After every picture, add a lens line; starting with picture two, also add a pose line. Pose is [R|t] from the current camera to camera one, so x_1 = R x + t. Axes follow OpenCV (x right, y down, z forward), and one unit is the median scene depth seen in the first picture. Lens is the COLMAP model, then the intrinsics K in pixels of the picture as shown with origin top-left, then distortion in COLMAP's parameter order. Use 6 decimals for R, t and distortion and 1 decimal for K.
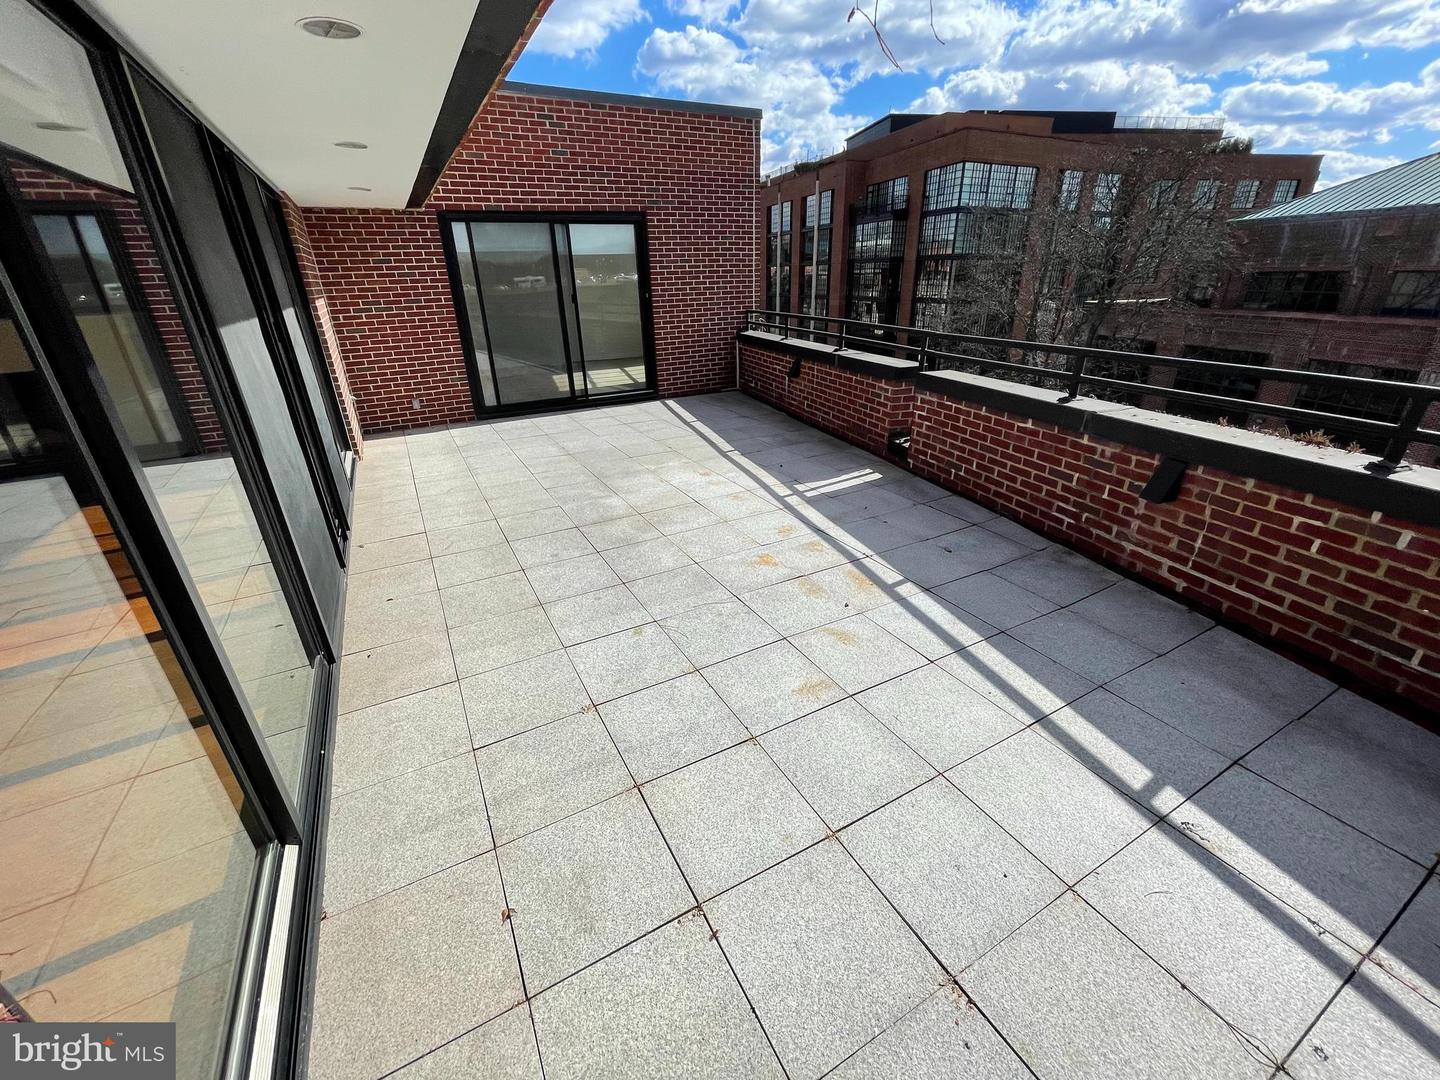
lens RADIAL K [[581.9, 0, 715.2], [0, 581.9, 535.8], [0, 0, 1]] dist [-0.000636, -0.000571]
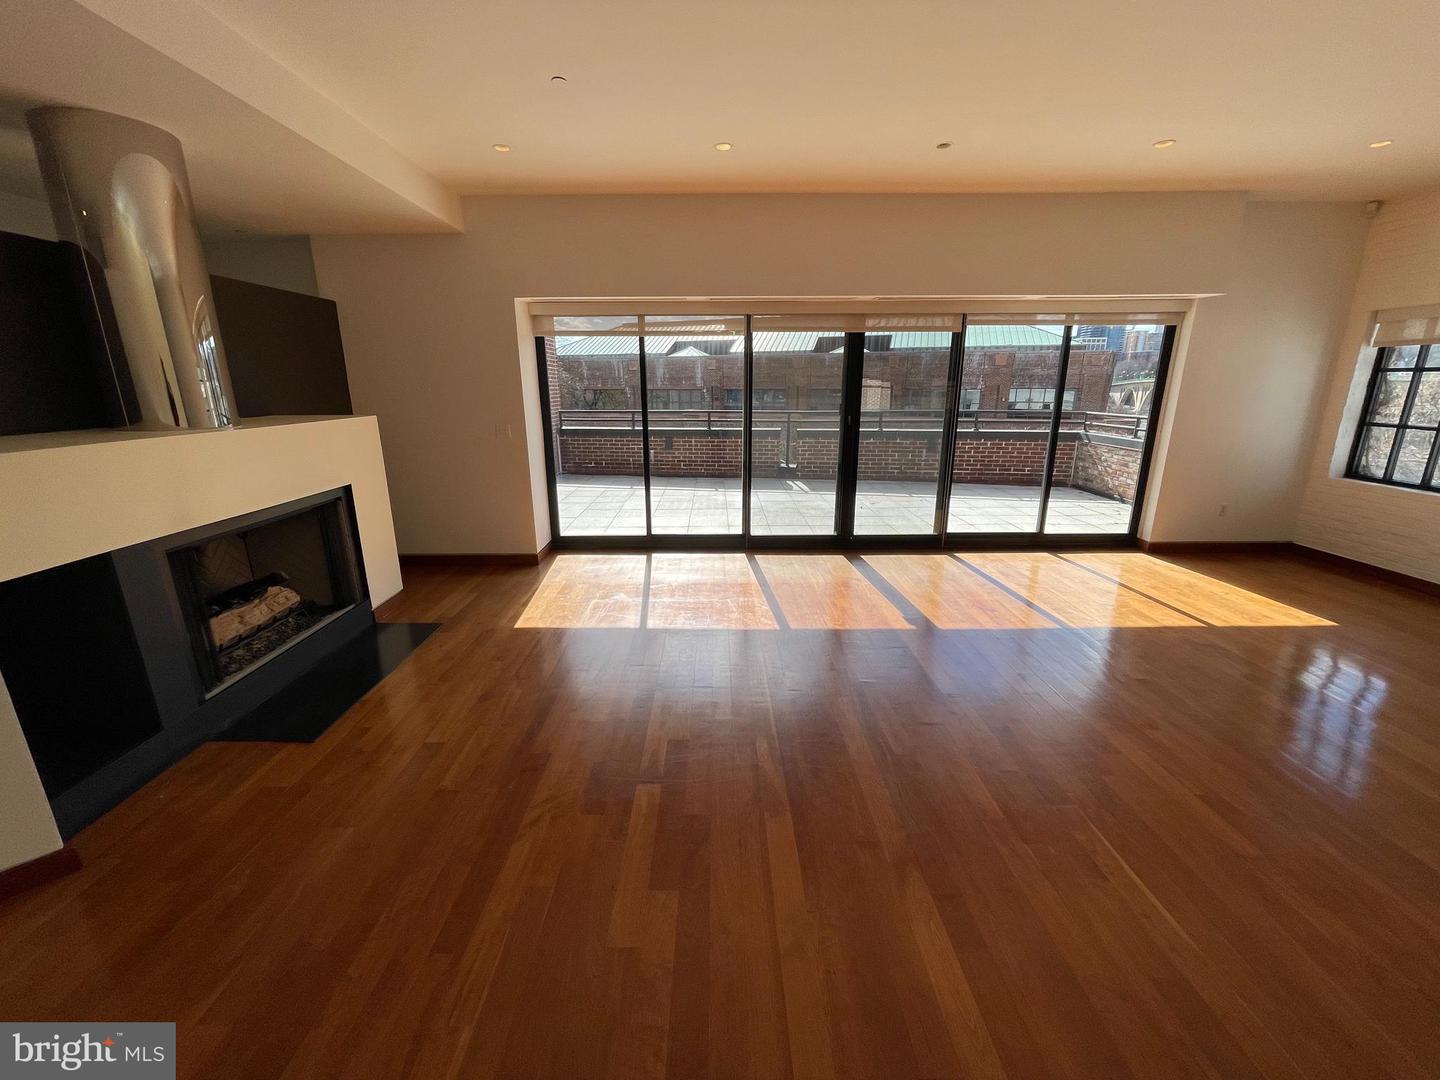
lens RADIAL K [[581.9, 0, 715.2], [0, 581.9, 535.8], [0, 0, 1]] dist [-0.000636, -0.000571]
pose [[0.474131, -0.206158, 0.855978, -1.655940], [0.355512, 0.934250, 0.028089, -0.092576], [-0.805488, 0.290993, 0.516248, 0.280178]]
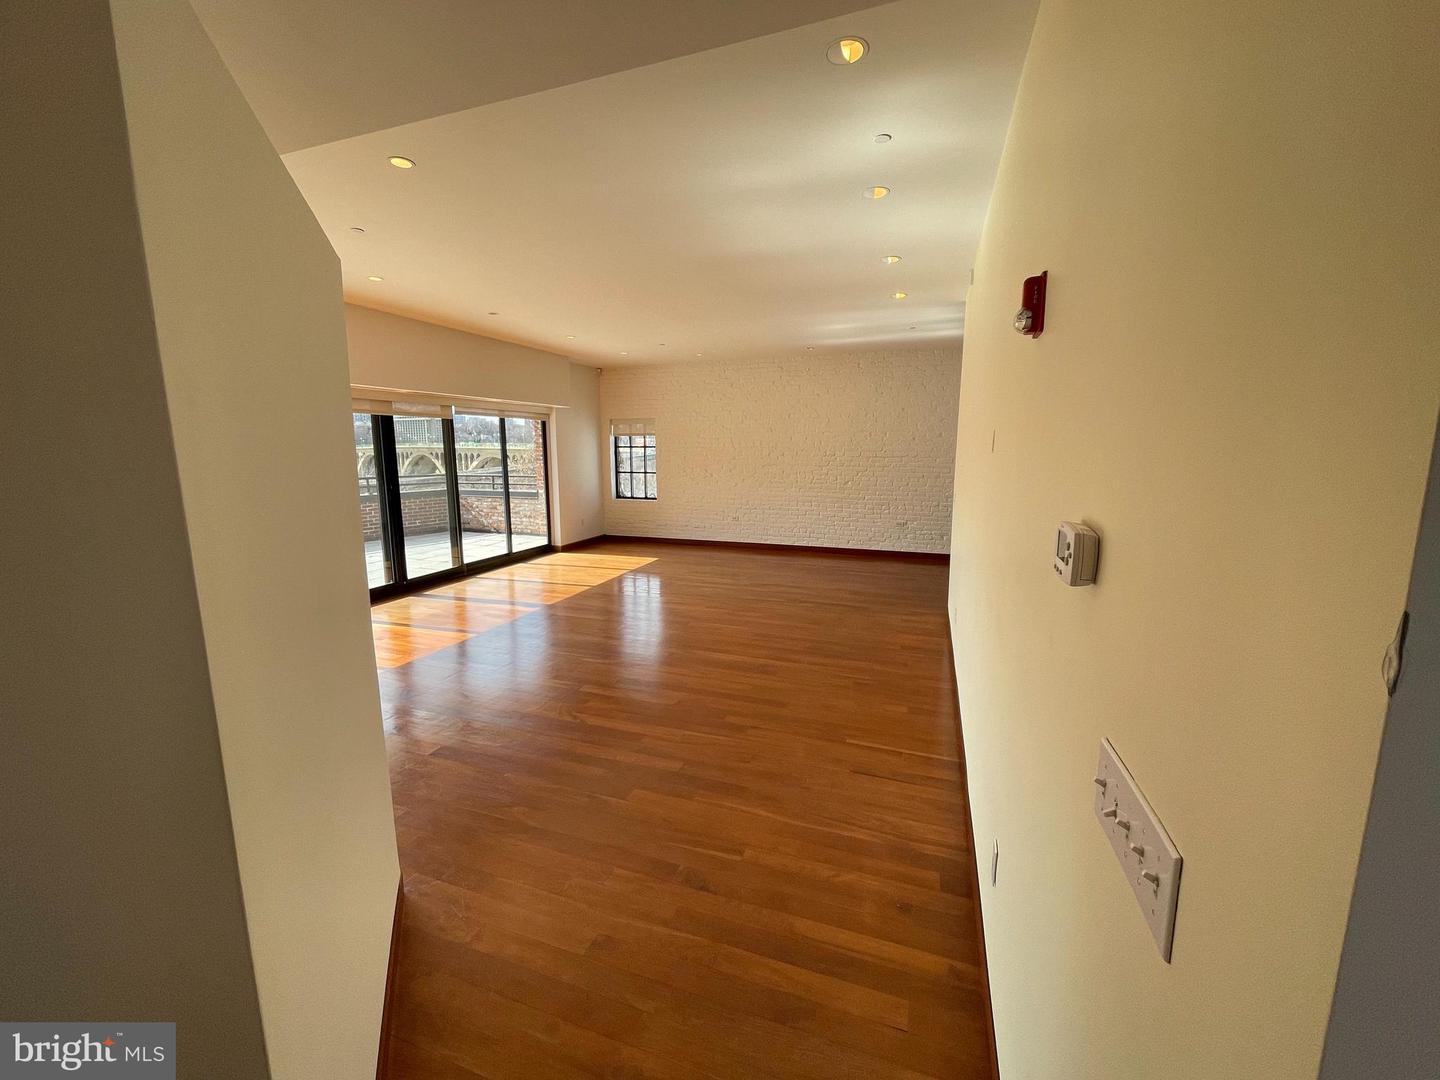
lens RADIAL K [[581.9, 0, 715.2], [0, 581.9, 535.8], [0, 0, 1]] dist [-0.000636, -0.000571]
pose [[-0.661736, -0.089474, 0.744379, -2.057692], [0.321024, 0.863420, 0.389166, -0.369966], [-0.677531, 0.496489, -0.542633, 0.893298]]
